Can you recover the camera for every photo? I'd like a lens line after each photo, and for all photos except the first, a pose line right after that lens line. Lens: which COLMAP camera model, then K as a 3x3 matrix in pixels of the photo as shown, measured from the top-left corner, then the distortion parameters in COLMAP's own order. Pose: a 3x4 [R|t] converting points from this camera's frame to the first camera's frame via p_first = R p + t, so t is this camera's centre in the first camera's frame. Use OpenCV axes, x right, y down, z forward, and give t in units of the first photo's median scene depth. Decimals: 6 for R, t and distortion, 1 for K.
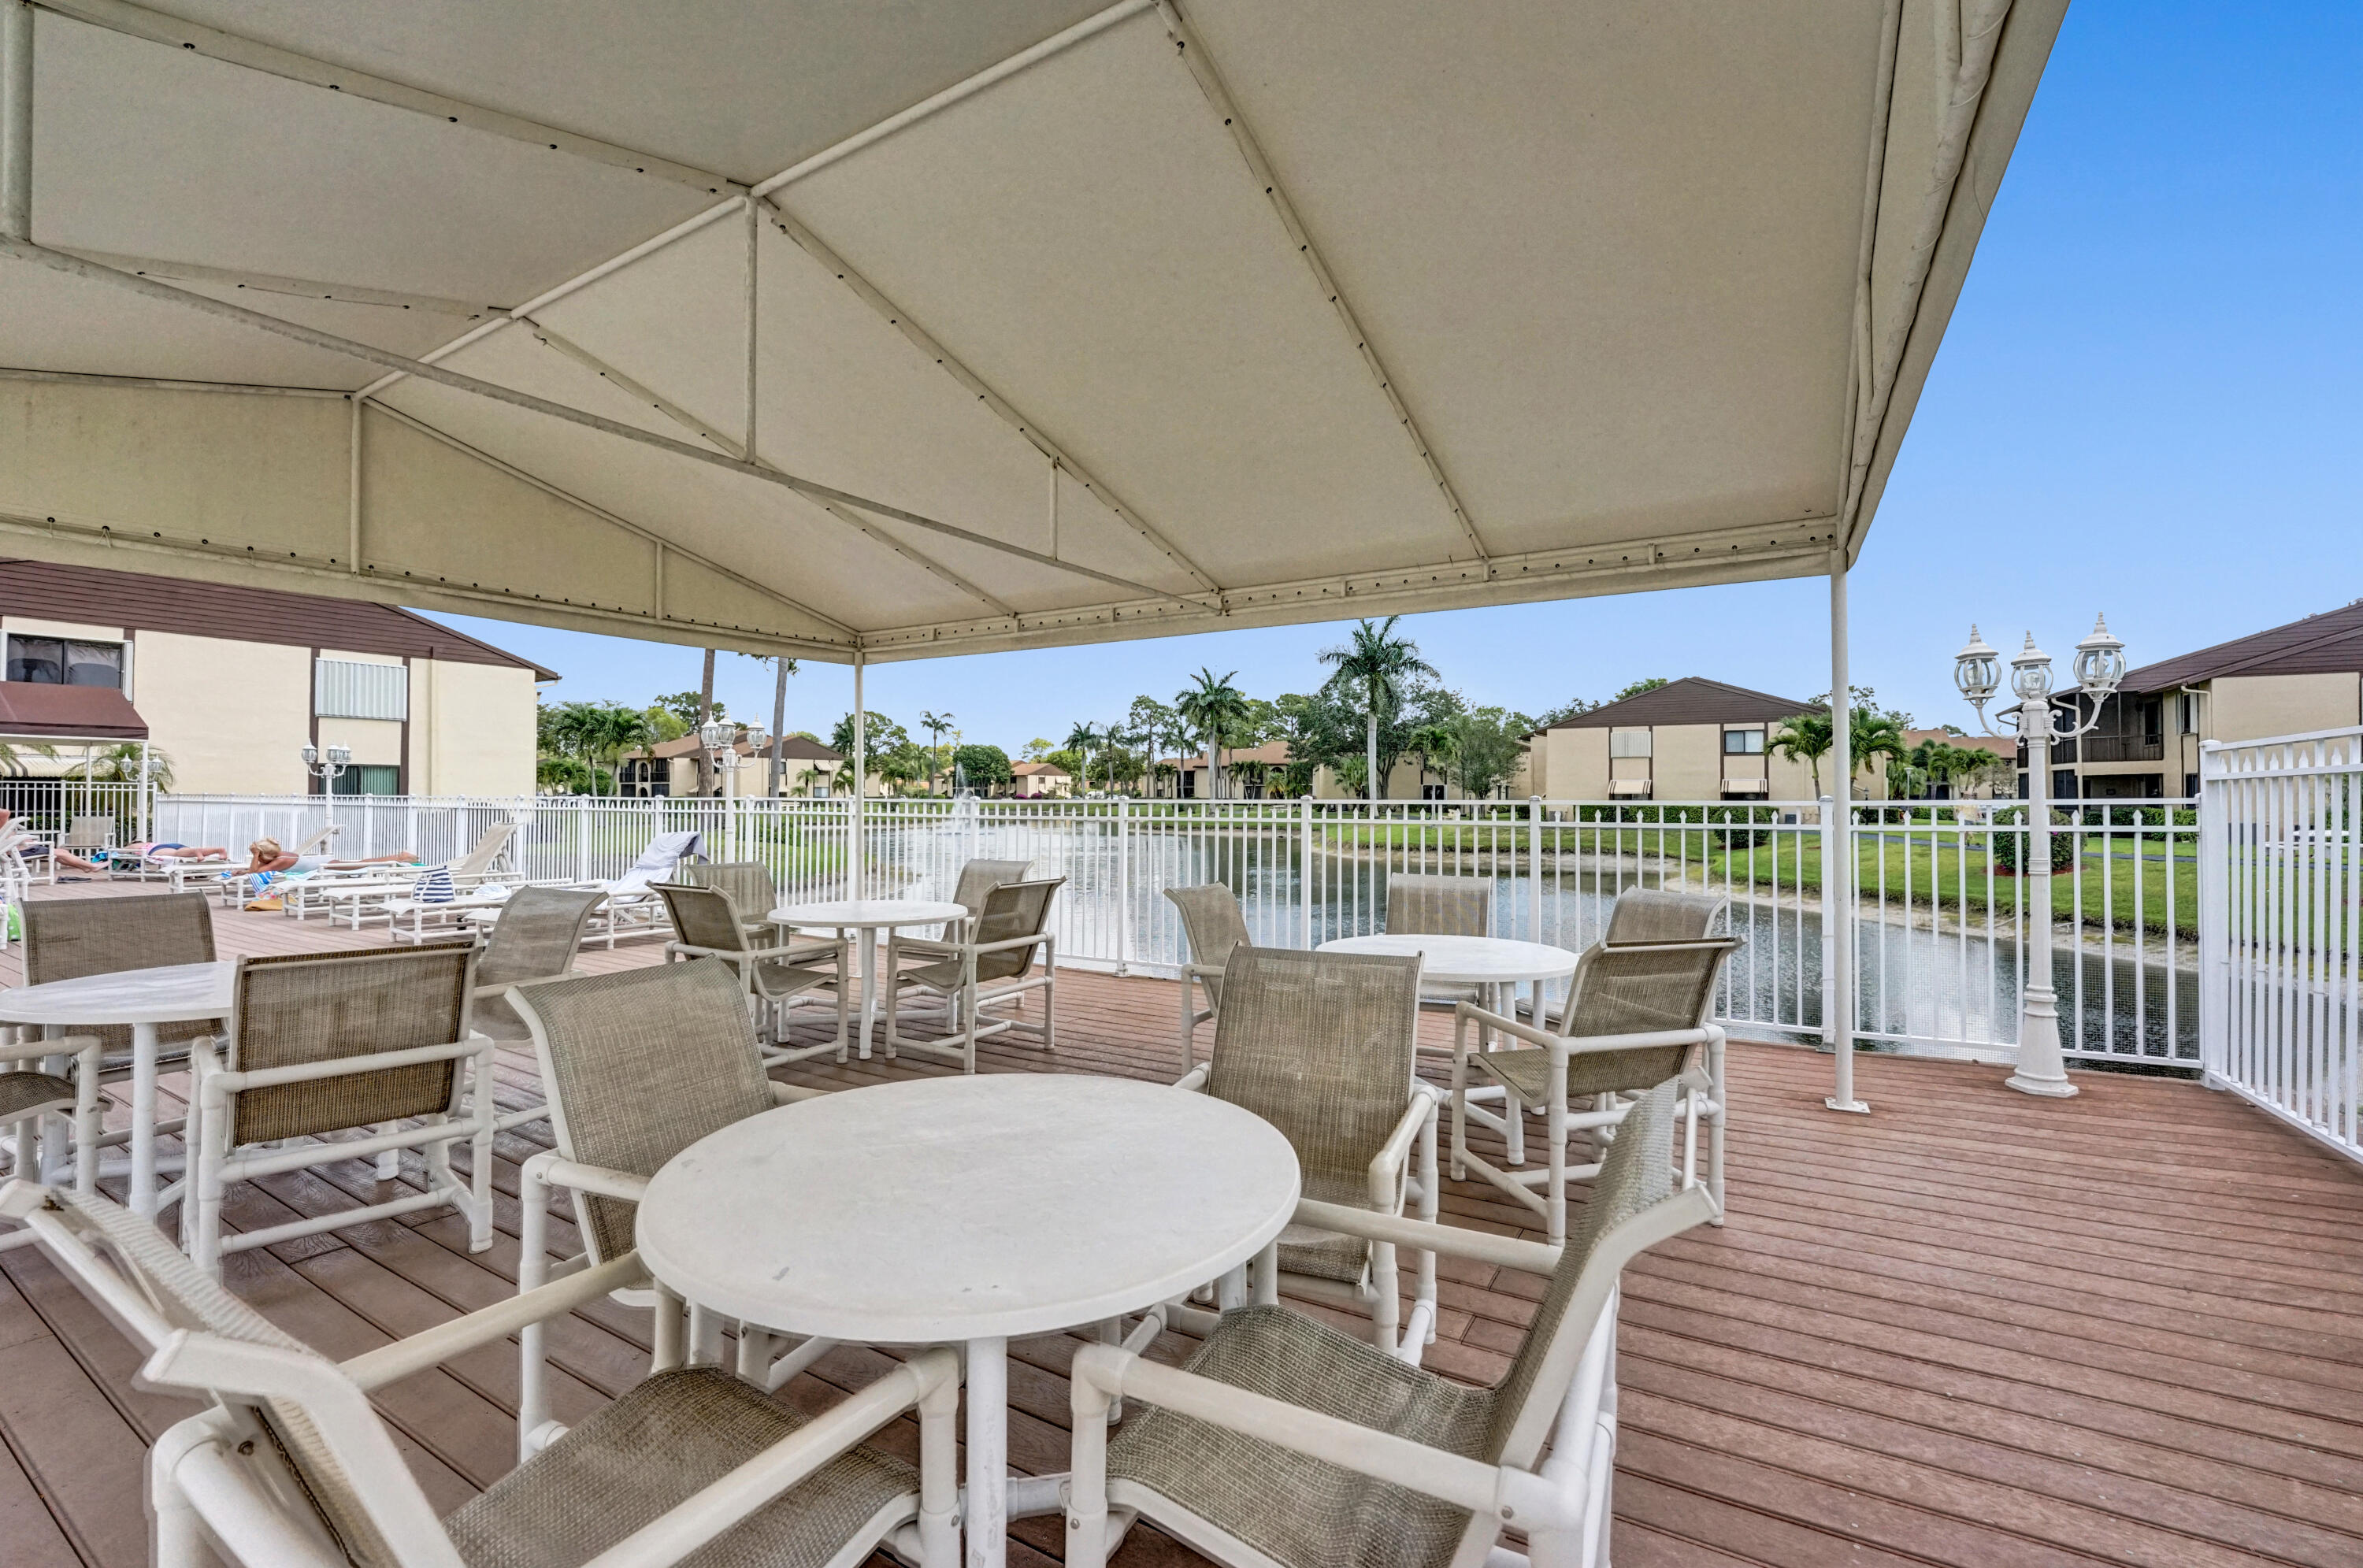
lens RADIAL K [[957.9, 0, 1172.3], [0, 957.9, 778.1], [0, 0, 1]] dist [0.000566, 0.000073]
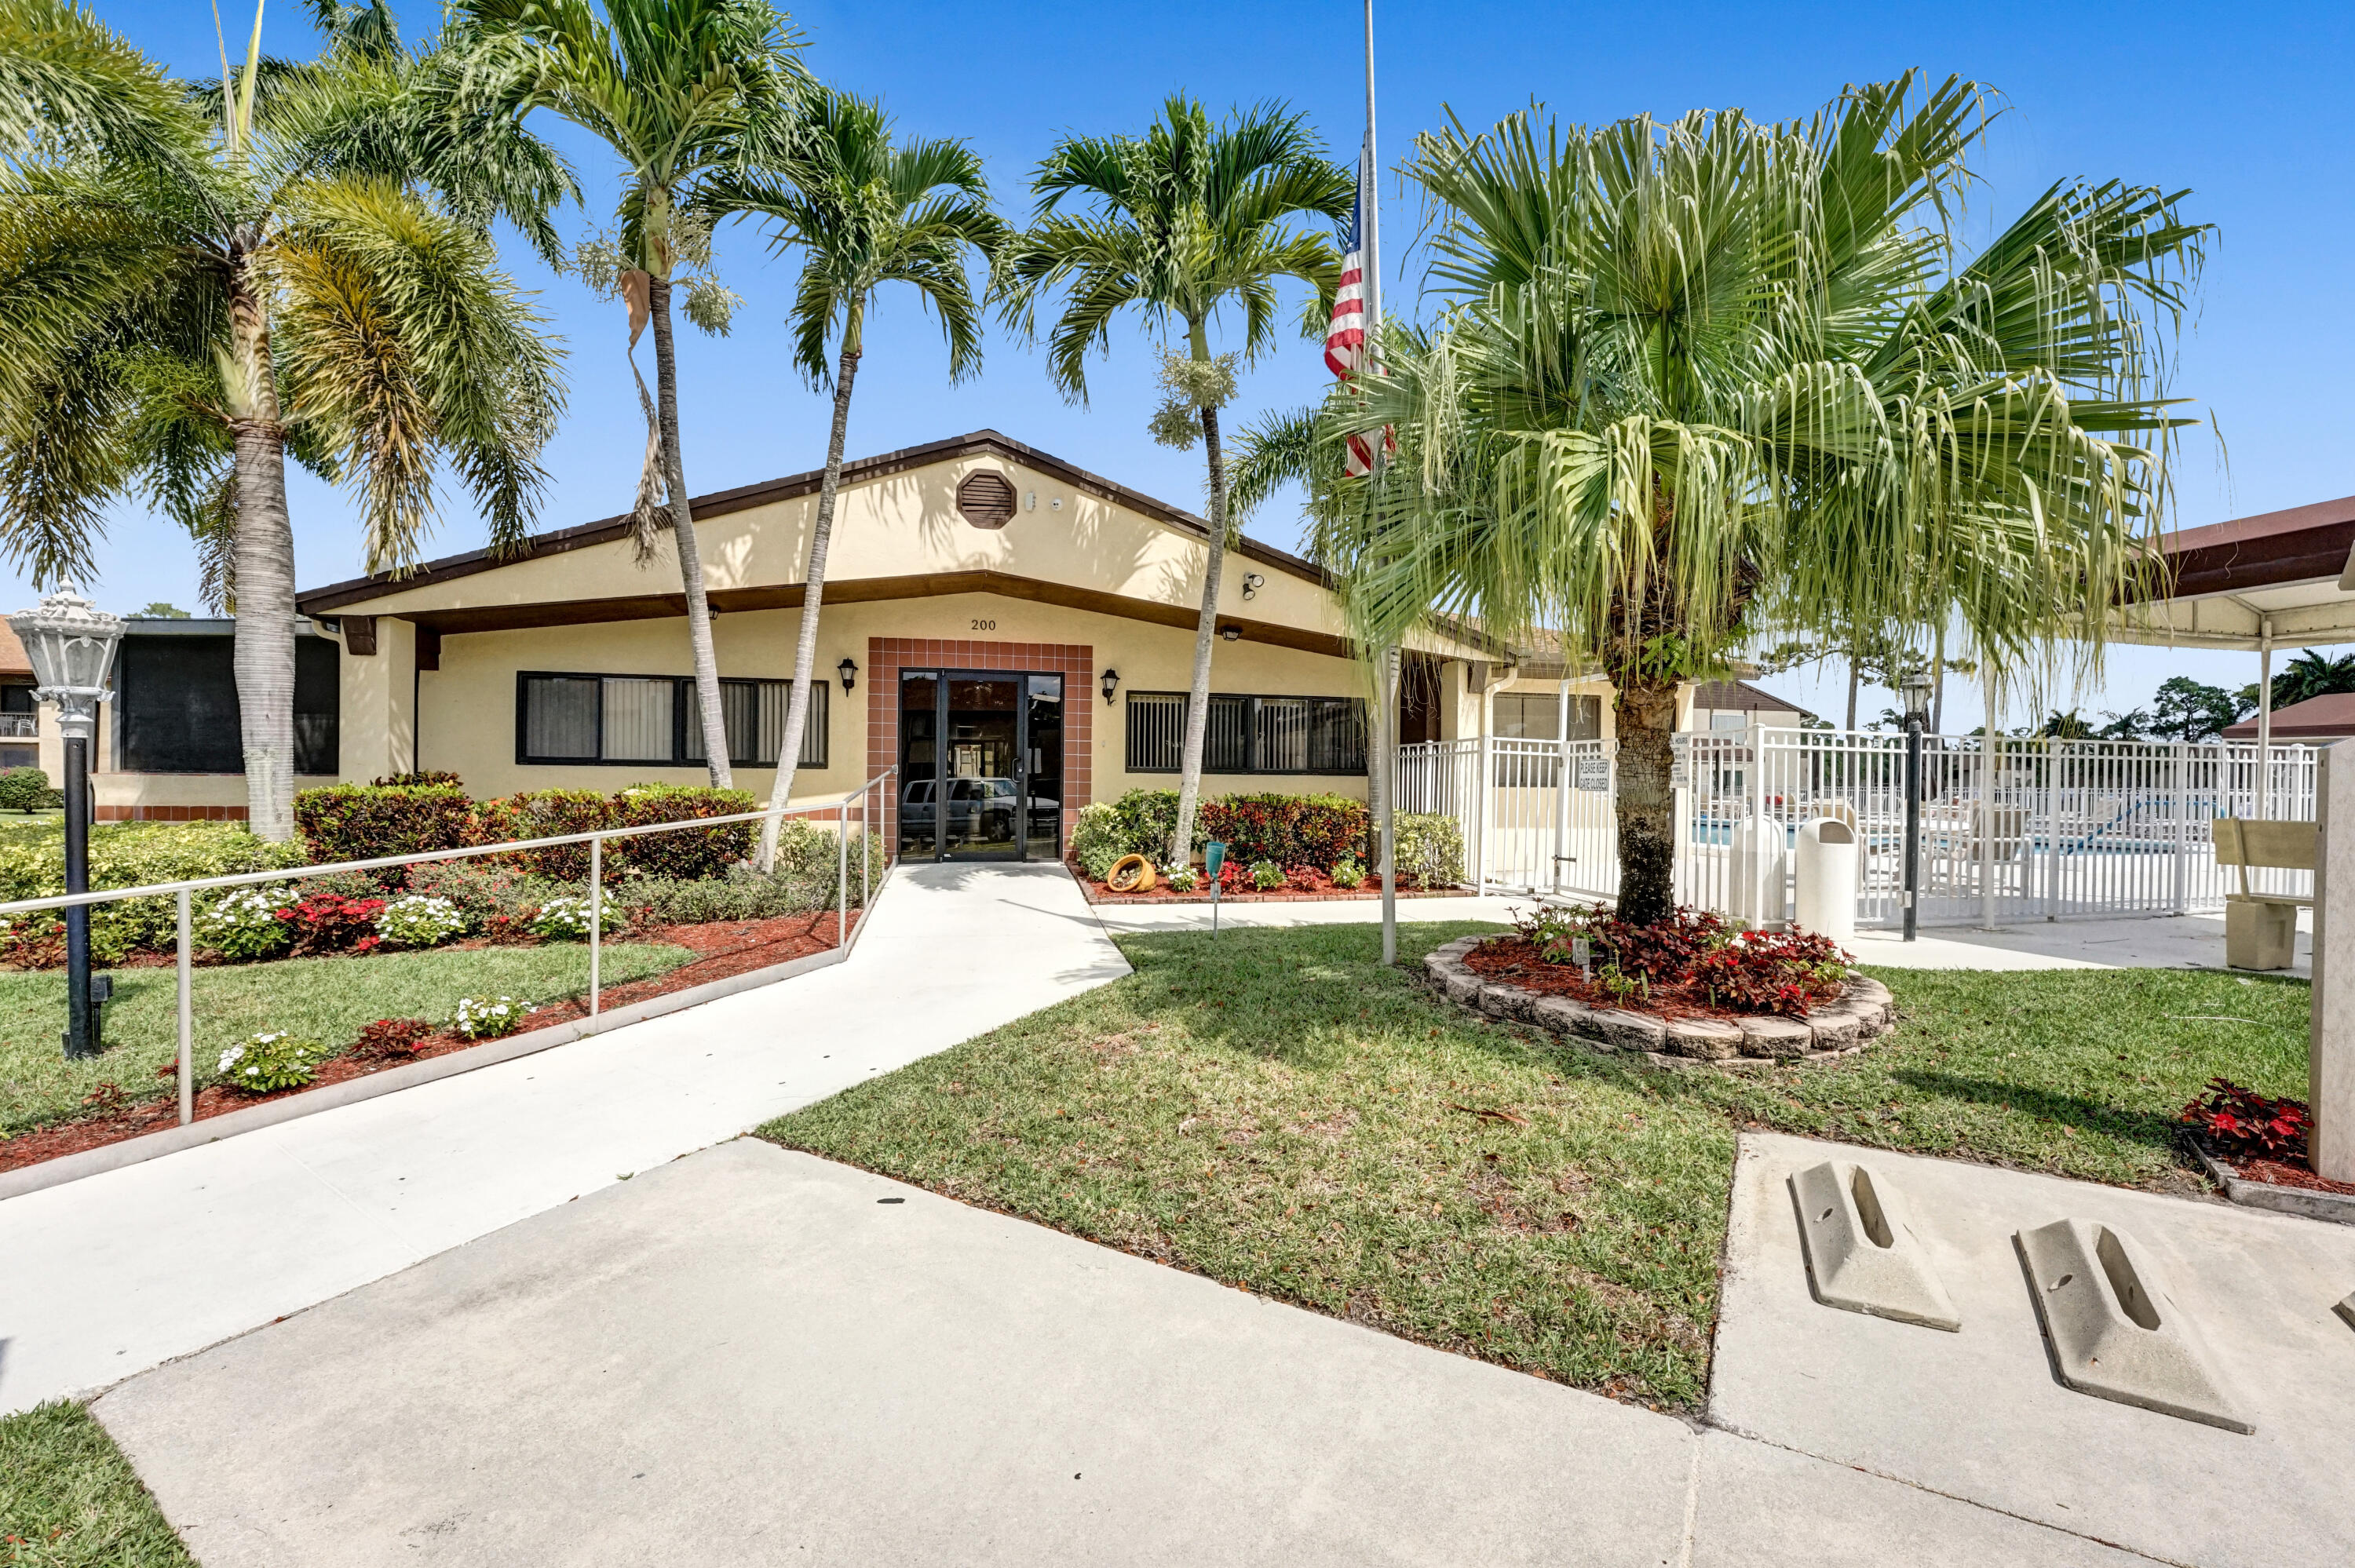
lens RADIAL K [[980.6, 0, 1181.8], [0, 980.6, 797.7], [0, 0, 1]] dist [-0.028647, 0.000346]
pose [[0.705338, 0.010098, -0.708799, -0.067537], [0.006333, 0.999769, 0.020545, -0.001333], [0.708843, -0.018981, 0.705111, -0.284085]]
